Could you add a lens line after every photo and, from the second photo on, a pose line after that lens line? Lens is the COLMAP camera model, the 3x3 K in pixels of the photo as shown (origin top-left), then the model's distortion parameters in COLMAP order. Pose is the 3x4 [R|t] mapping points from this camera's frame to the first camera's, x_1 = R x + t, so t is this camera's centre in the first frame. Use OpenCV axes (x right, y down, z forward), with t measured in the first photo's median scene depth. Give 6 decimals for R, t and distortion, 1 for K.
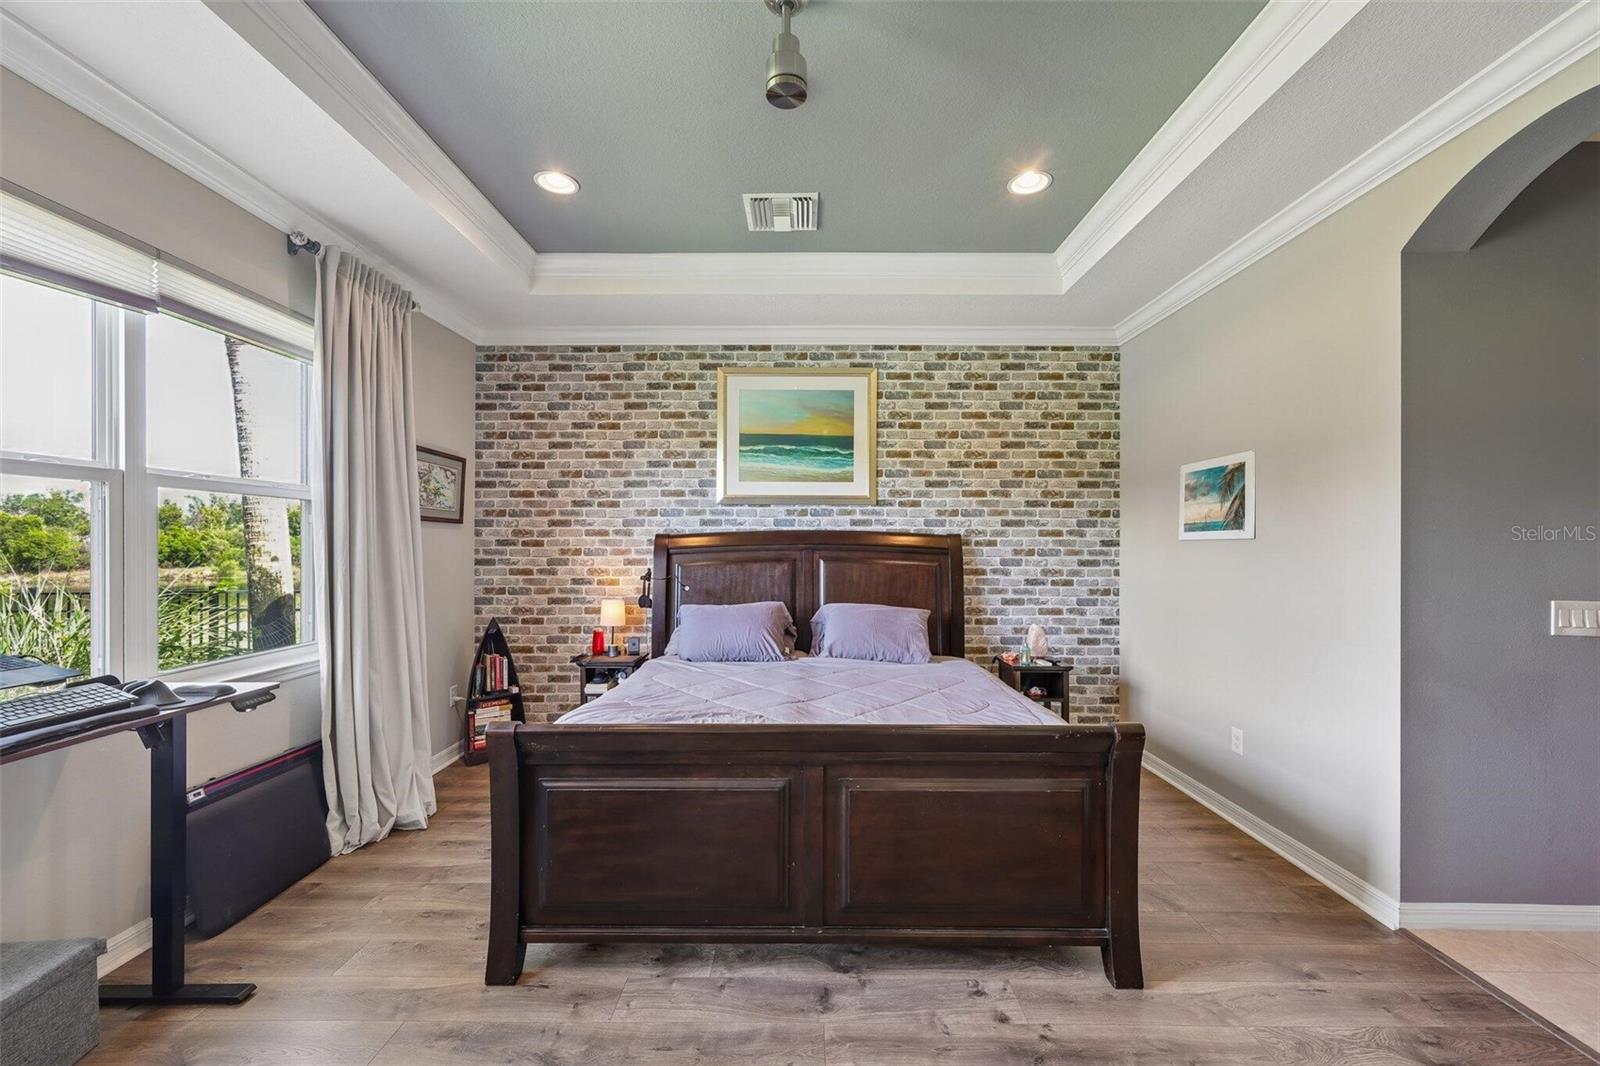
lens RADIAL K [[648.0, 0, 804.9], [0, 648.0, 541.0], [0, 0, 1]] dist [0.000230, 0.000450]
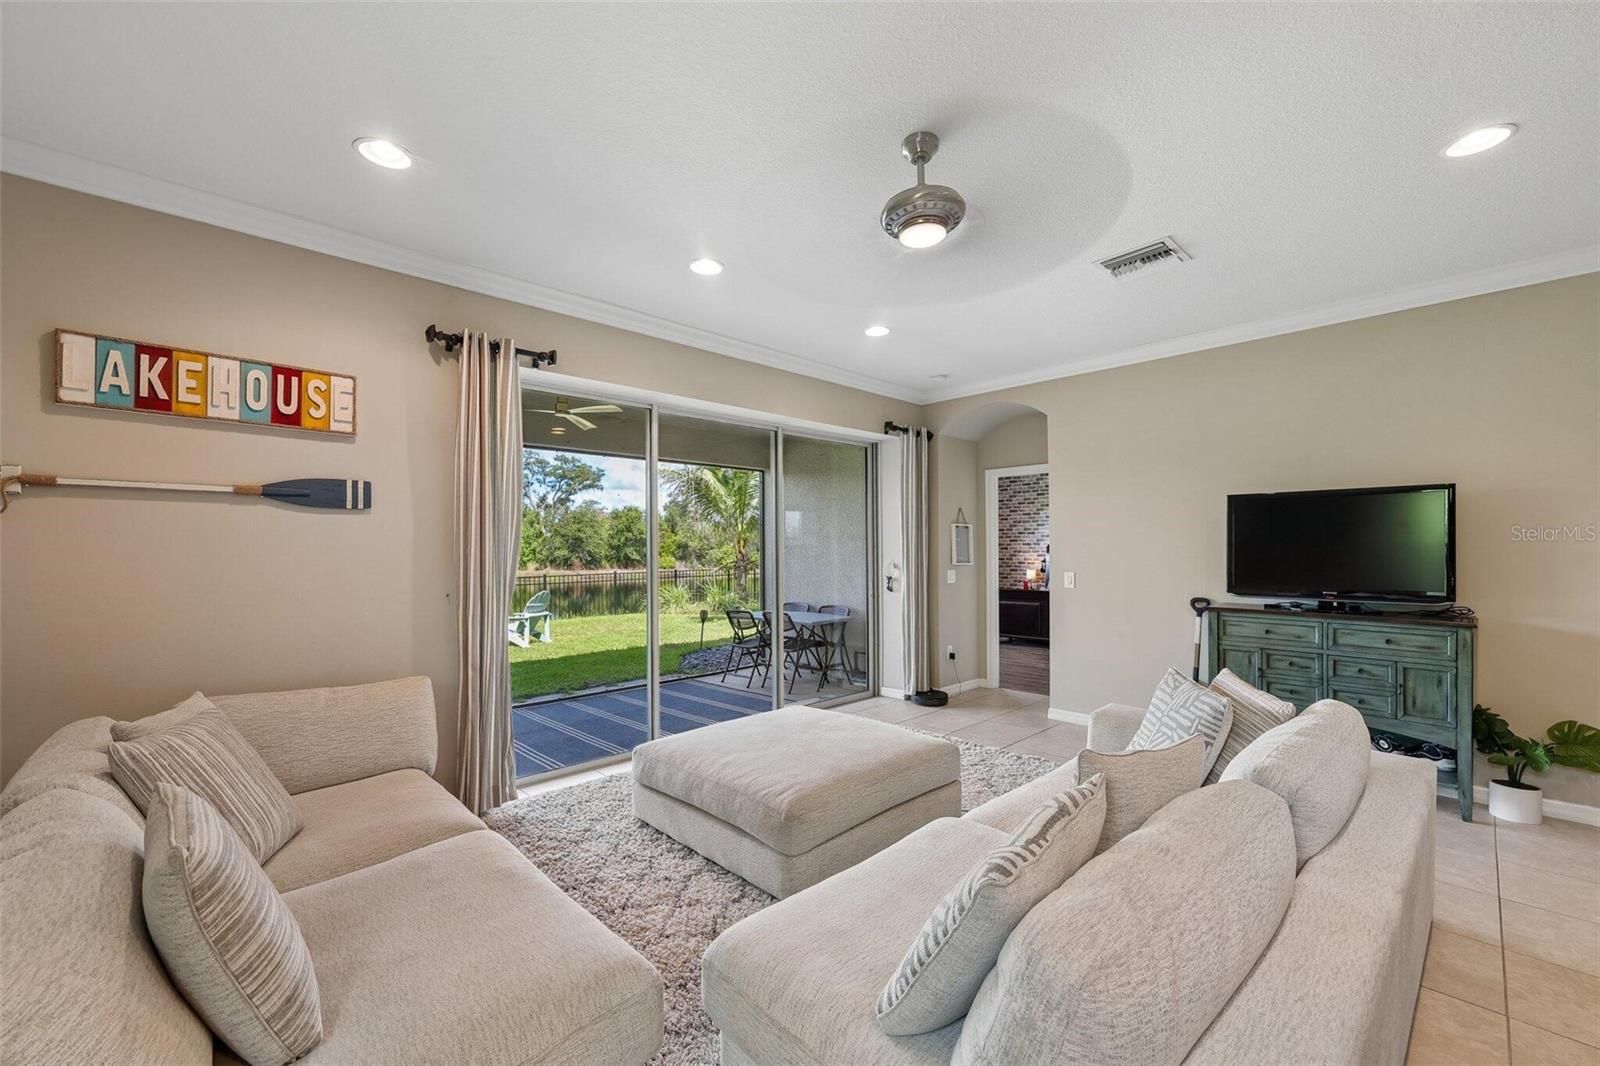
lens RADIAL K [[648.0, 0, 800.1], [0, 648.0, 541.1], [0, 0, 1]] dist [0.000230, 0.000450]
pose [[0.692797, -0.014729, -0.720982, 0.935429], [0.009636, 0.999891, -0.011167, -0.005354], [0.721068, 0.000789, 0.692864, -1.477437]]
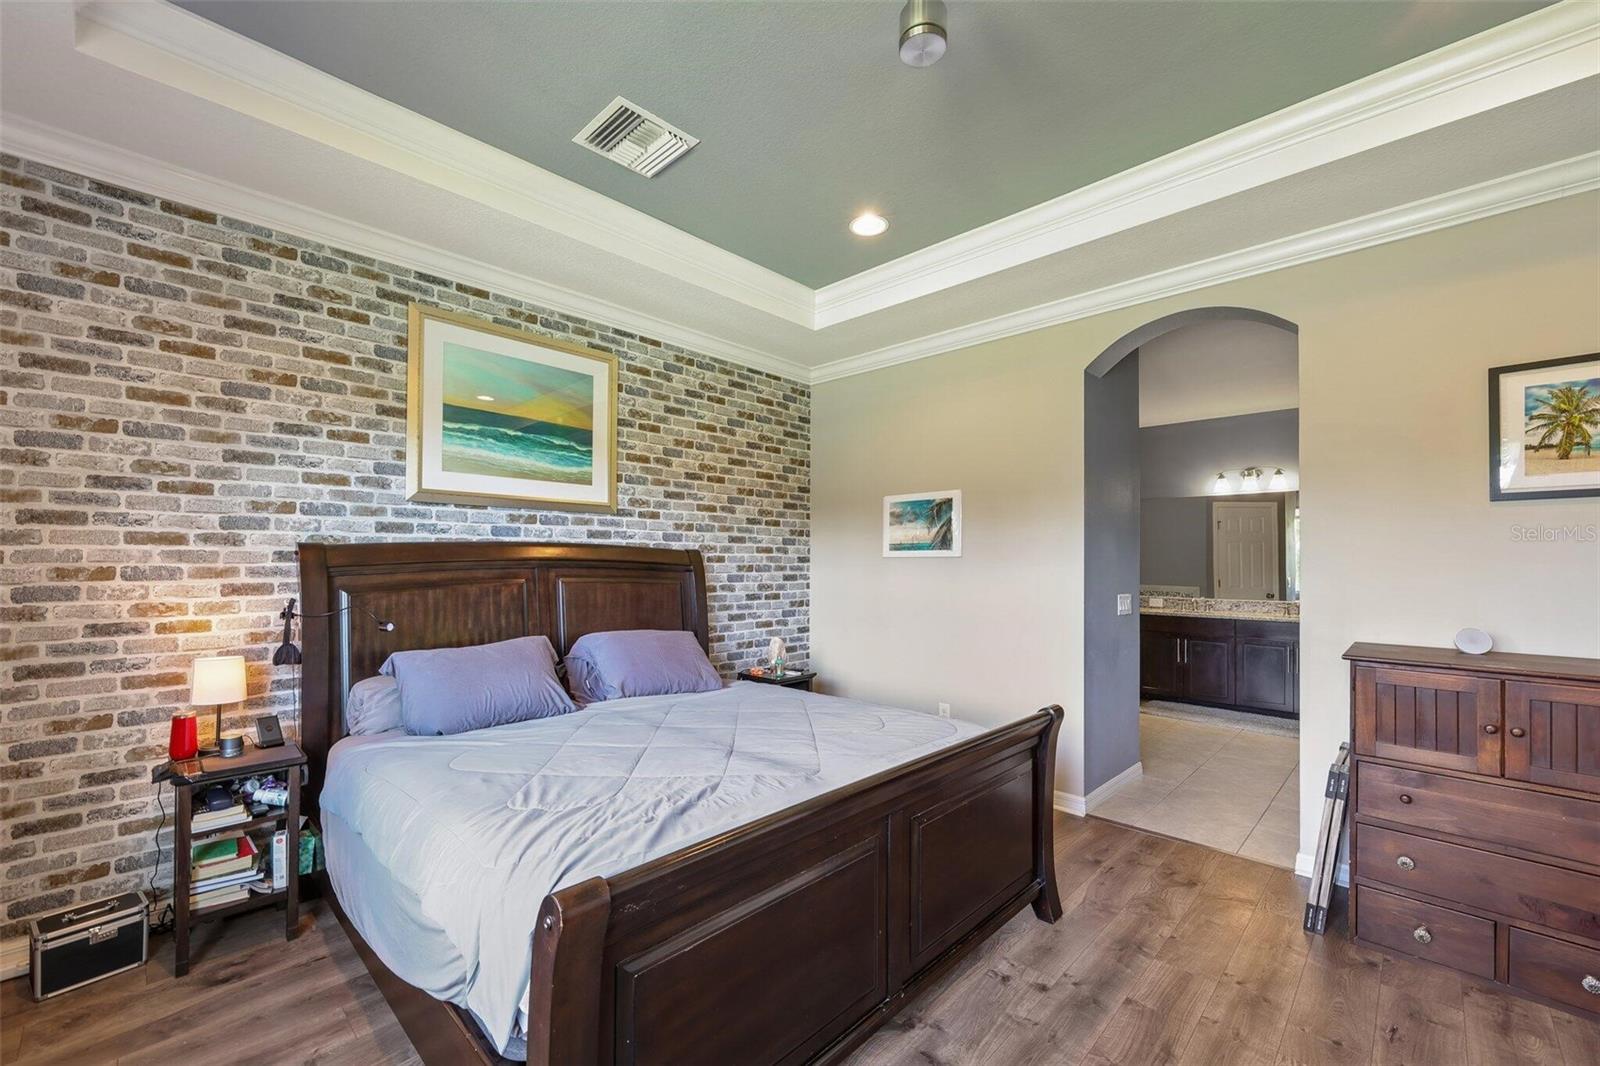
lens RADIAL K [[648.0, 0, 797.2], [0, 648.0, 555.1], [0, 0, 1]] dist [0.000230, 0.000450]
pose [[0.692631, 0.007245, 0.721256, -0.344585], [-0.007212, 0.999969, -0.003119, -0.000667], [-0.721256, -0.003041, 0.692662, 0.230196]]
